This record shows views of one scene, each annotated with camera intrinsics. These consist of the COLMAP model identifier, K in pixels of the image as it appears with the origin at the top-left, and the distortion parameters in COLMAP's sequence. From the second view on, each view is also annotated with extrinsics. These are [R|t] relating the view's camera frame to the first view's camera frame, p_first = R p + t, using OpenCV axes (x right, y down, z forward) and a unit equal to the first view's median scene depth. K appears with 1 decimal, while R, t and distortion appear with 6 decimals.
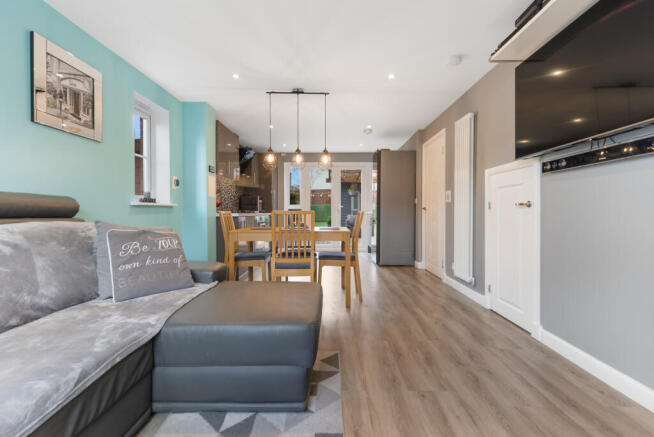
lens RADIAL K [[301.6, 0, 329.2], [0, 301.6, 216.3], [0, 0, 1]] dist [0.005277, -0.001756]
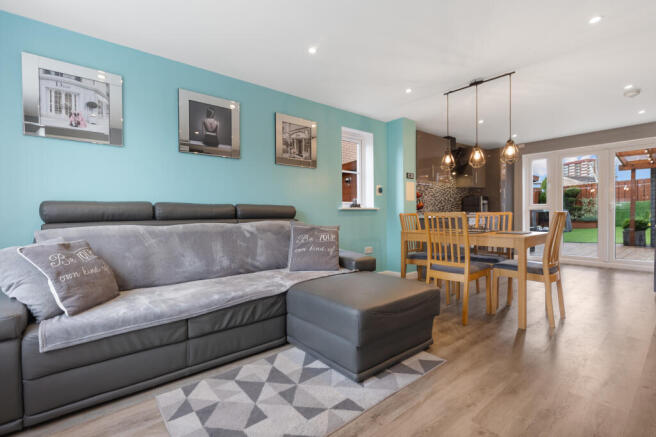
lens RADIAL K [[302.5, 0, 330.2], [0, 302.5, 218.4], [0, 0, 1]] dist [0.005277, -0.001756]
pose [[0.639571, 0.004768, -0.768717, 0.532998], [-0.002265, 0.999988, 0.004318, -0.003489], [0.768728, -0.001020, 0.639575, 0.108939]]
